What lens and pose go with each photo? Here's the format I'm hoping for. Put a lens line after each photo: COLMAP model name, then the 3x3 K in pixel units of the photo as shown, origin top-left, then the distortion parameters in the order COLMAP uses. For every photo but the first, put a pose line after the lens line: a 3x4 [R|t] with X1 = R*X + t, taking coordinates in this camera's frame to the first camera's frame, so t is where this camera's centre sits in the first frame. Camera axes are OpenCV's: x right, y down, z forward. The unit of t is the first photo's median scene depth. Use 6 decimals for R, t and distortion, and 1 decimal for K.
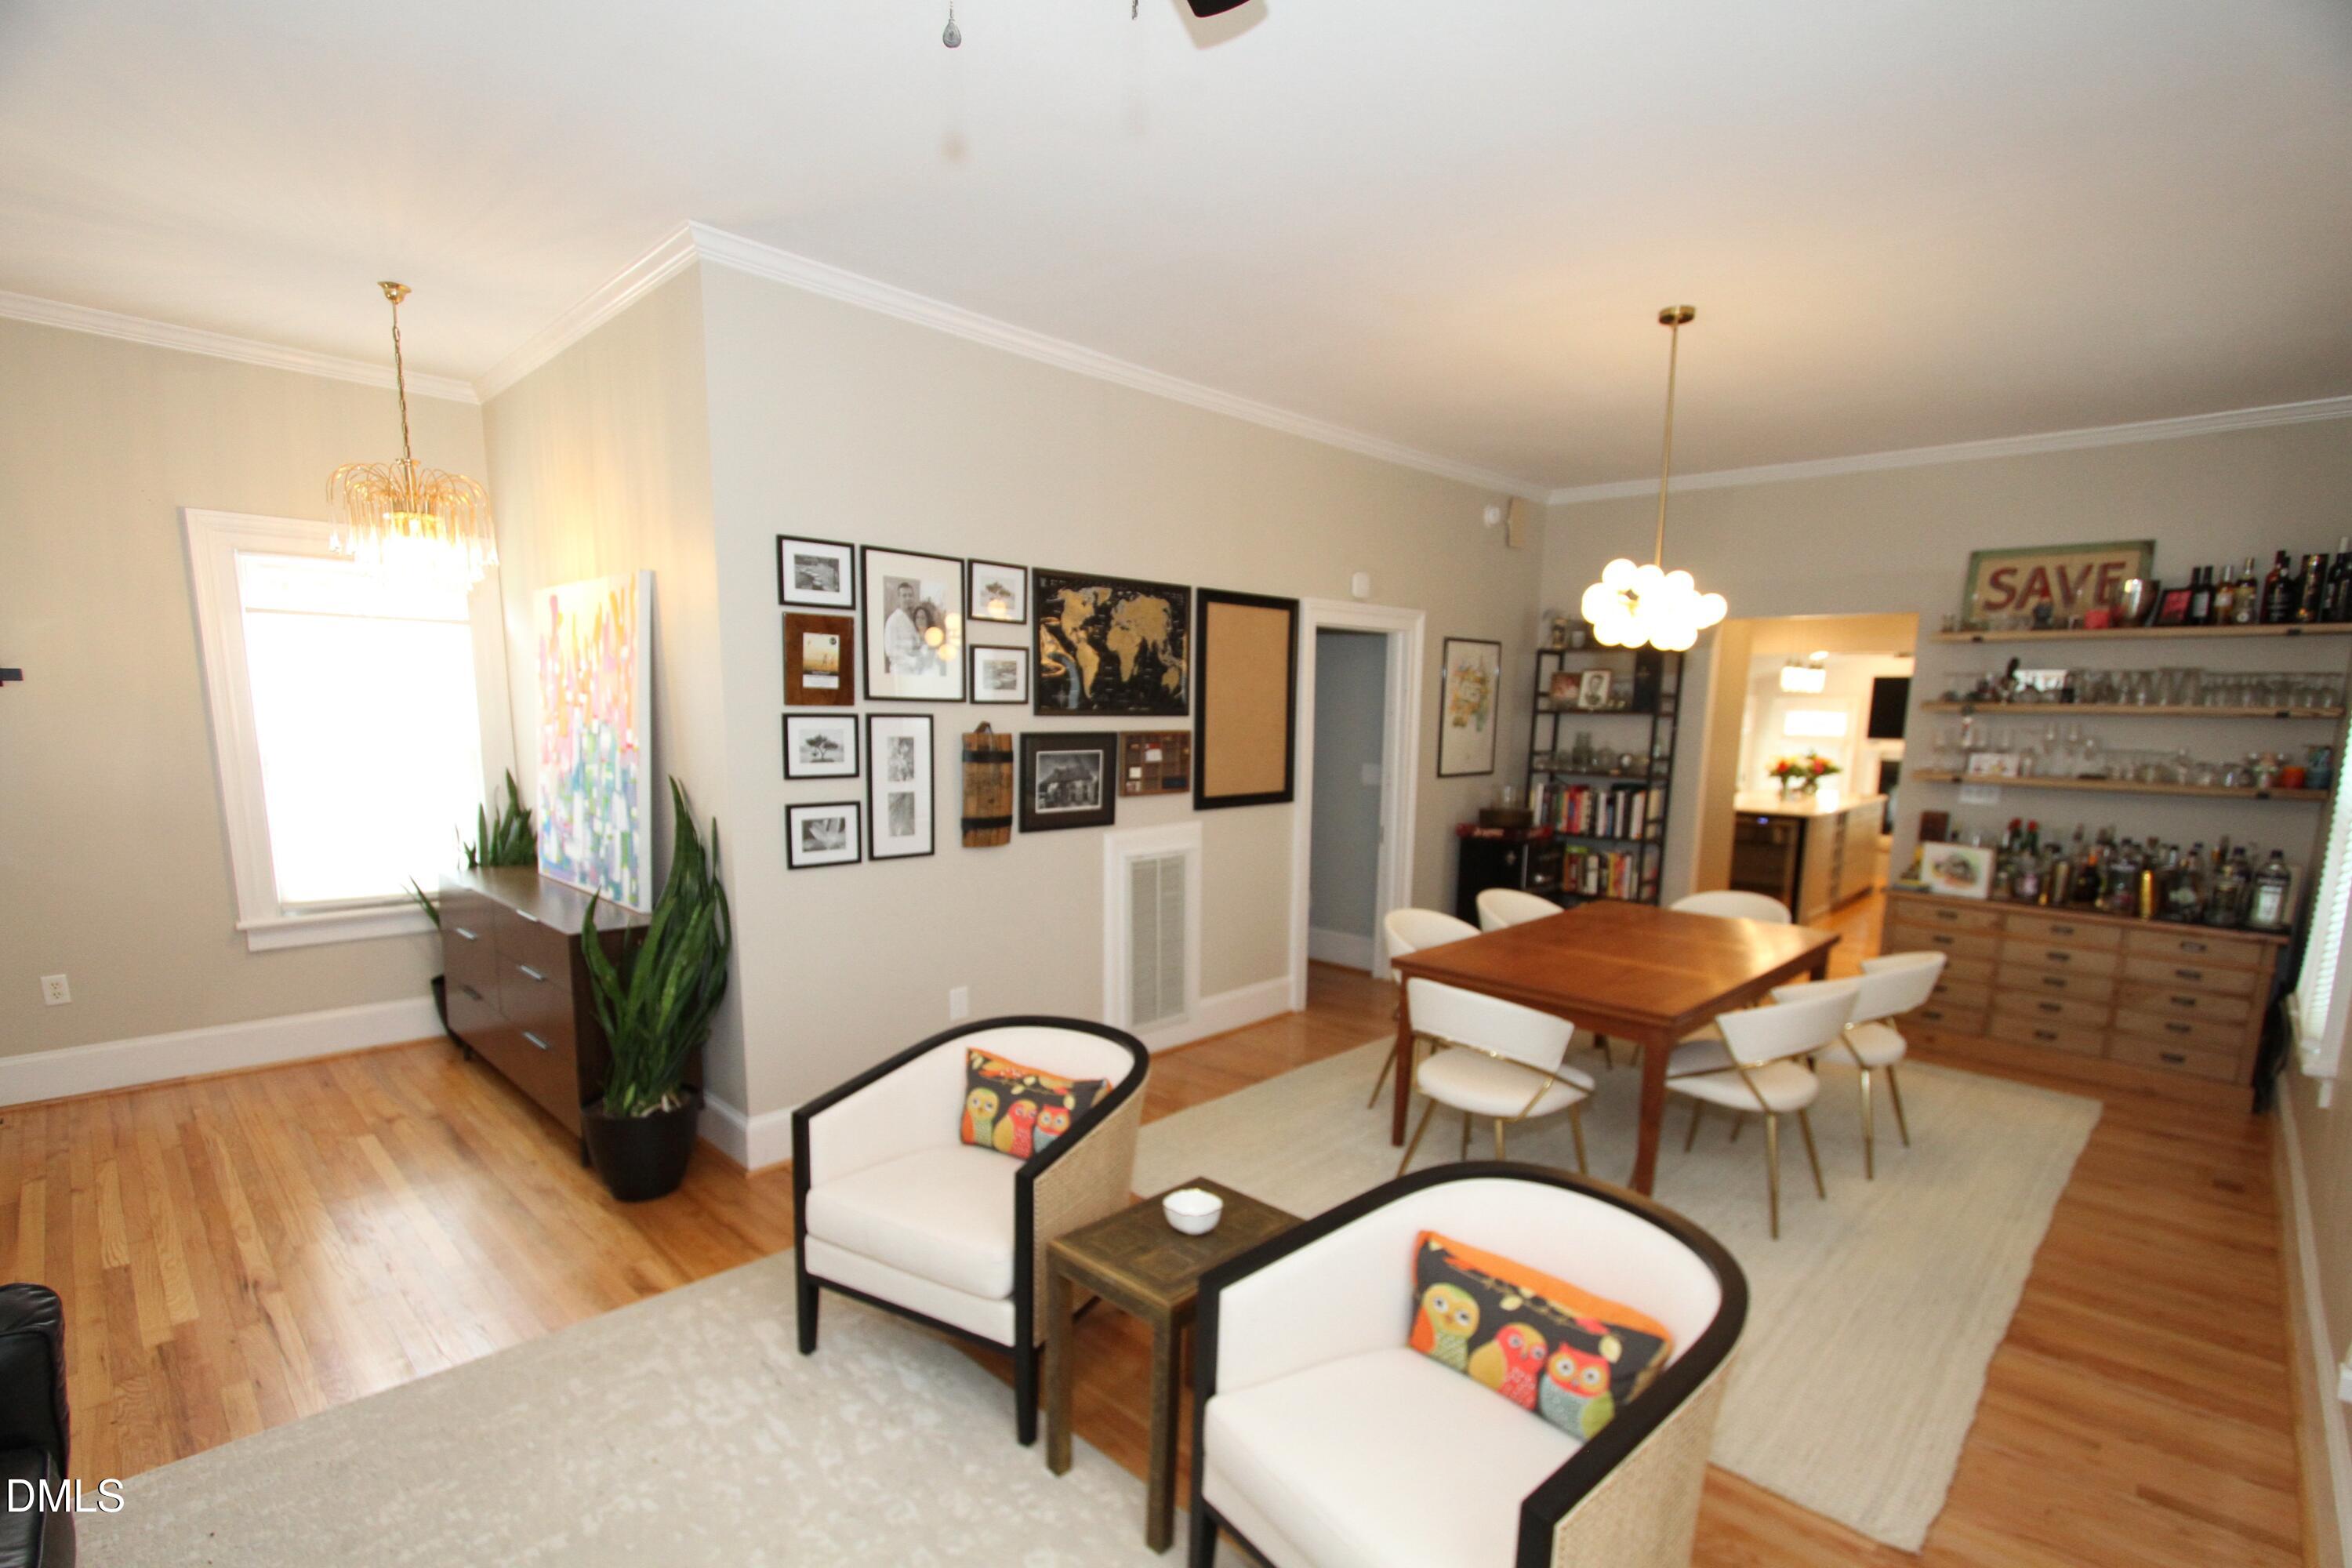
lens RADIAL K [[1095.1, 0, 1159.7], [0, 1095.1, 887.6], [0, 0, 1]] dist [-0.010098, -0.000478]
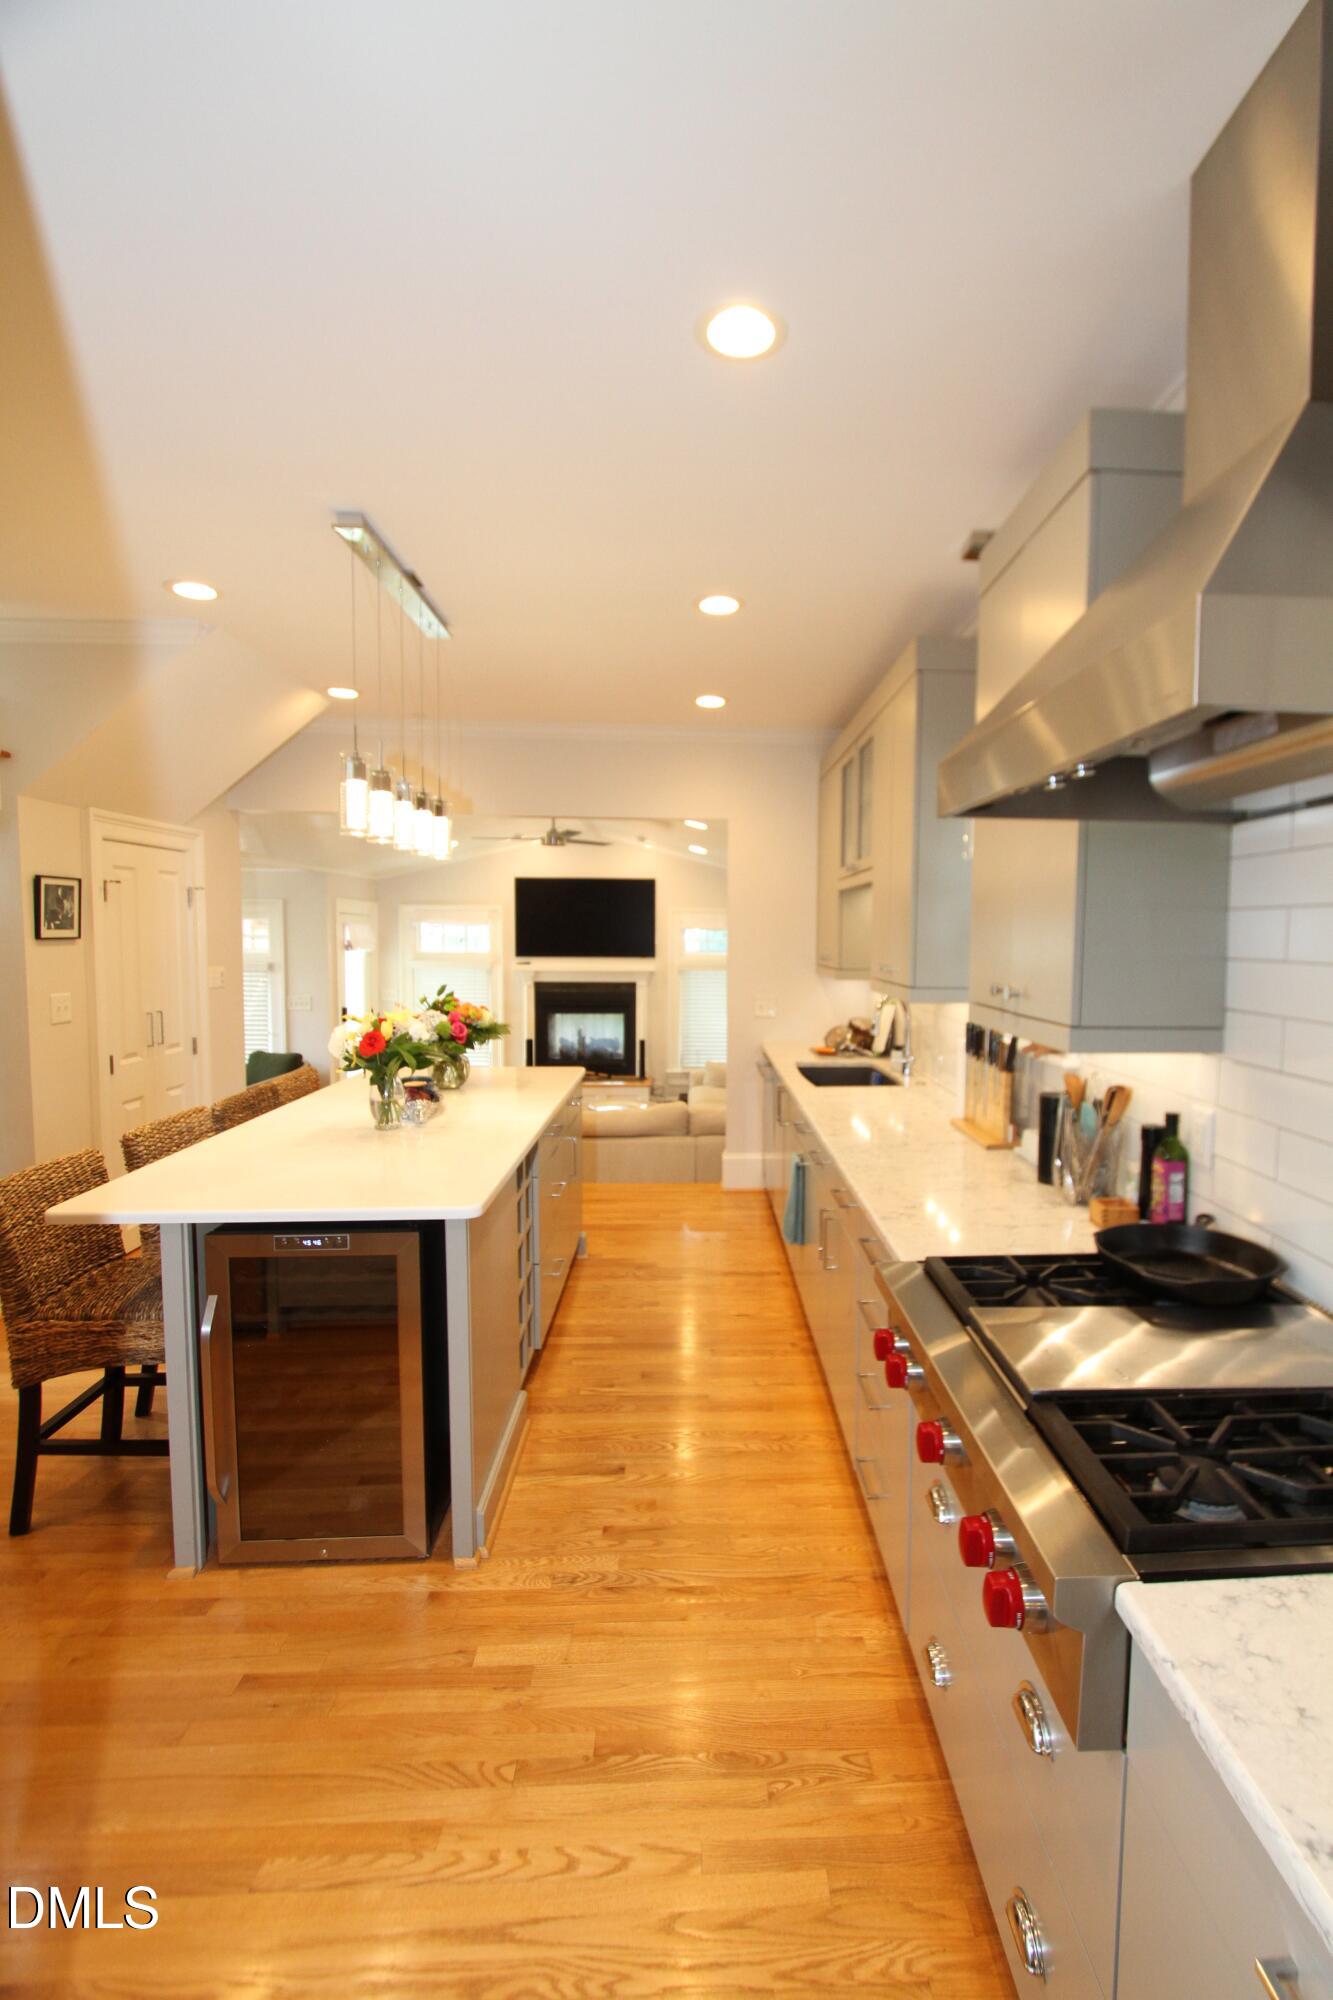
lens RADIAL K [[931.2, 0, 718.0], [0, 931.2, 1009.0], [0, 0, 1]] dist [-0.010098, -0.000478]
pose [[0.692798, -0.059123, 0.718704, 0.723622], [0.117933, 0.992505, -0.032034, -0.167083], [-0.711423, 0.106952, 0.694578, 1.182274]]
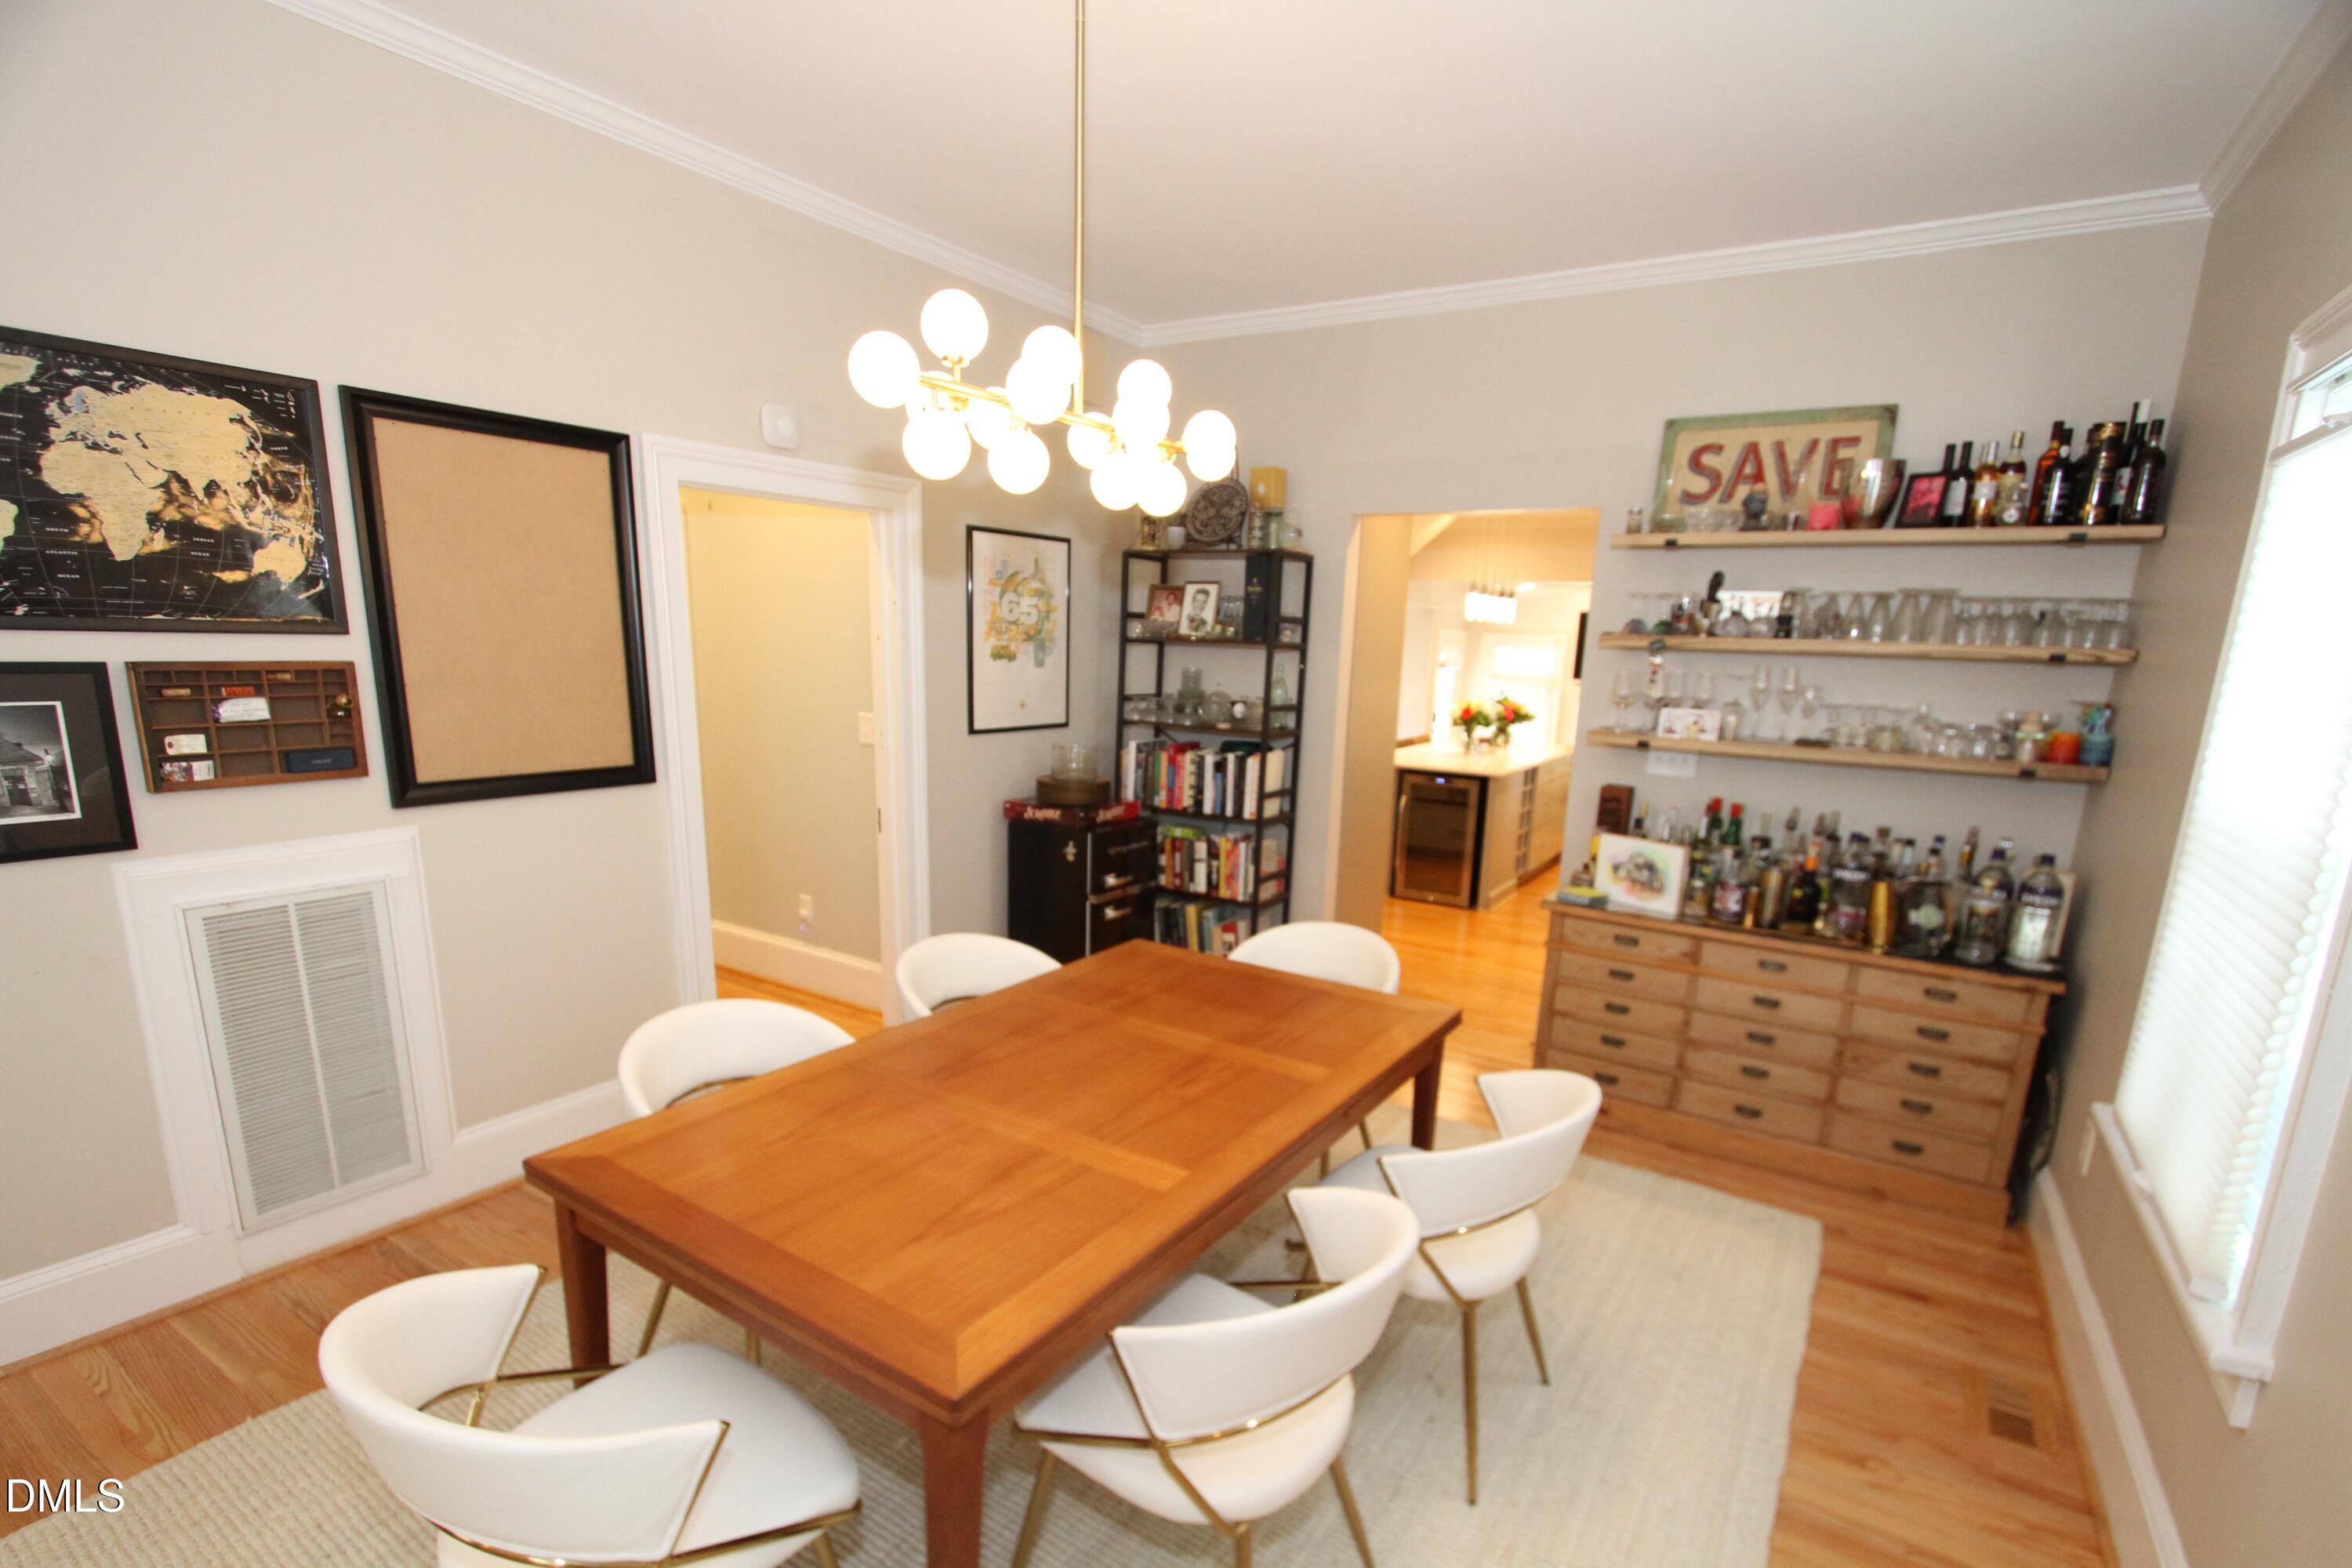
lens RADIAL K [[1095.1, 0, 1162.4], [0, 1095.1, 888.3], [0, 0, 1]] dist [-0.010098, -0.000478]
pose [[0.979321, -0.027540, 0.200432, 0.293714], [0.015088, 0.997875, 0.063392, -0.058136], [-0.201751, -0.059057, 0.977655, 0.379076]]
